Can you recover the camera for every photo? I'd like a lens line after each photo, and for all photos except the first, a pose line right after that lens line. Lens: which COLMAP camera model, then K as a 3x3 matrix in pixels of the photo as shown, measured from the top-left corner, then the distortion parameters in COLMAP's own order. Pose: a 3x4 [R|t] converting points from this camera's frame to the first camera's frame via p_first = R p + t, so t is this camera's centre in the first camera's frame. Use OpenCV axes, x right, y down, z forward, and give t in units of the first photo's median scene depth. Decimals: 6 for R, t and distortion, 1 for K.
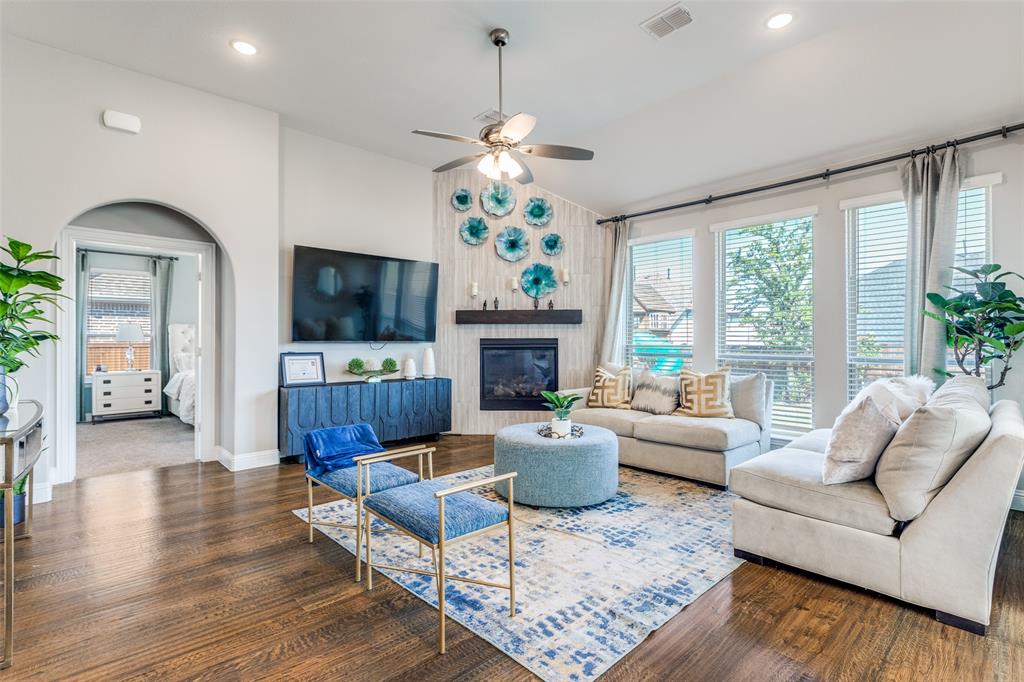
lens RADIAL K [[480.9, 0, 519.9], [0, 480.9, 338.2], [0, 0, 1]] dist [-0.000131, -0.001274]
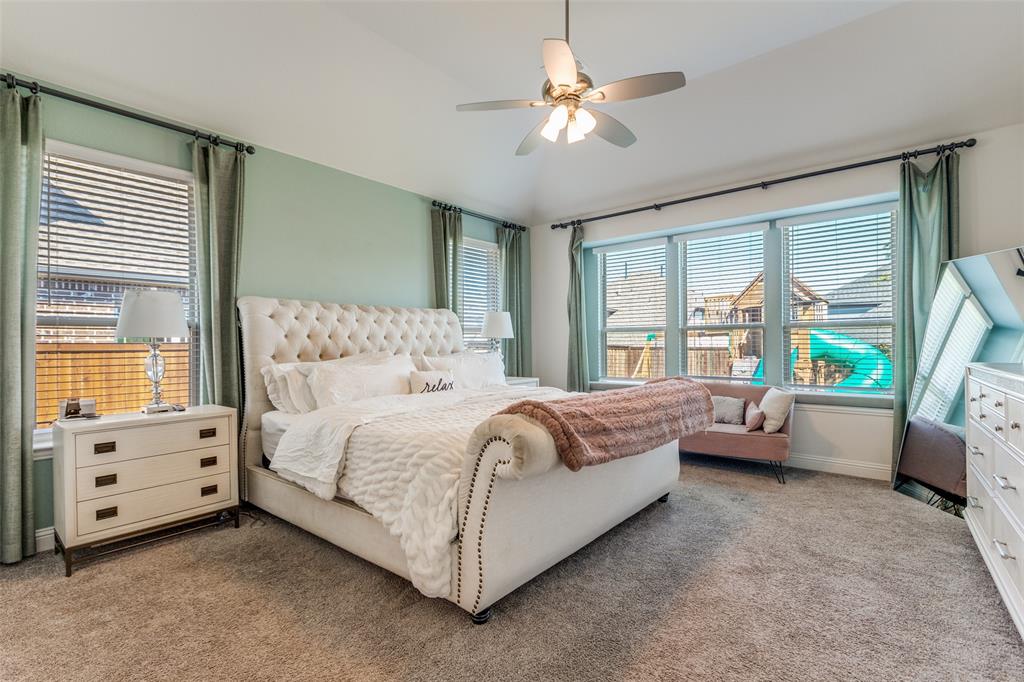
lens RADIAL K [[461.6, 0, 495.4], [0, 461.6, 341.3], [0, 0, 1]] dist [-0.002603, -0.001073]
pose [[0.992240, -0.005379, 0.124219, -0.219319], [0.004583, 0.999967, 0.006695, 0.003325], [-0.124251, -0.006074, 0.992232, 0.222551]]
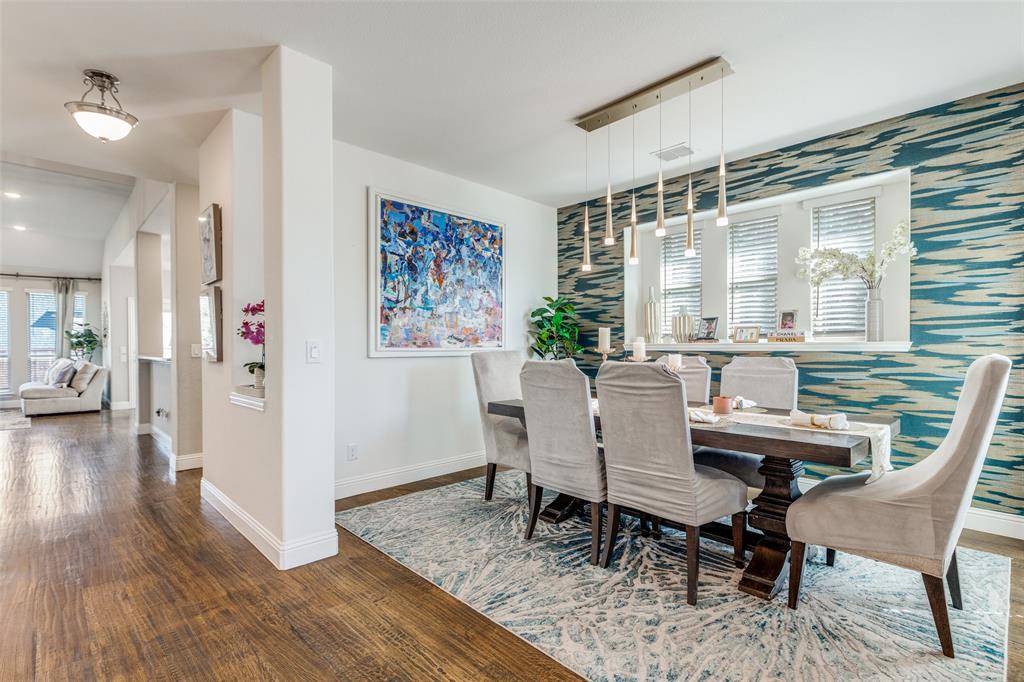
lens RADIAL K [[480.9, 0, 501.4], [0, 480.9, 349.7], [0, 0, 1]] dist [-0.000131, -0.001274]
pose [[-0.013916, -0.012516, 0.999825, -2.208090], [-0.000004, 0.999922, 0.012518, -0.021098], [-0.999903, 0.000170, -0.013915, -1.667176]]
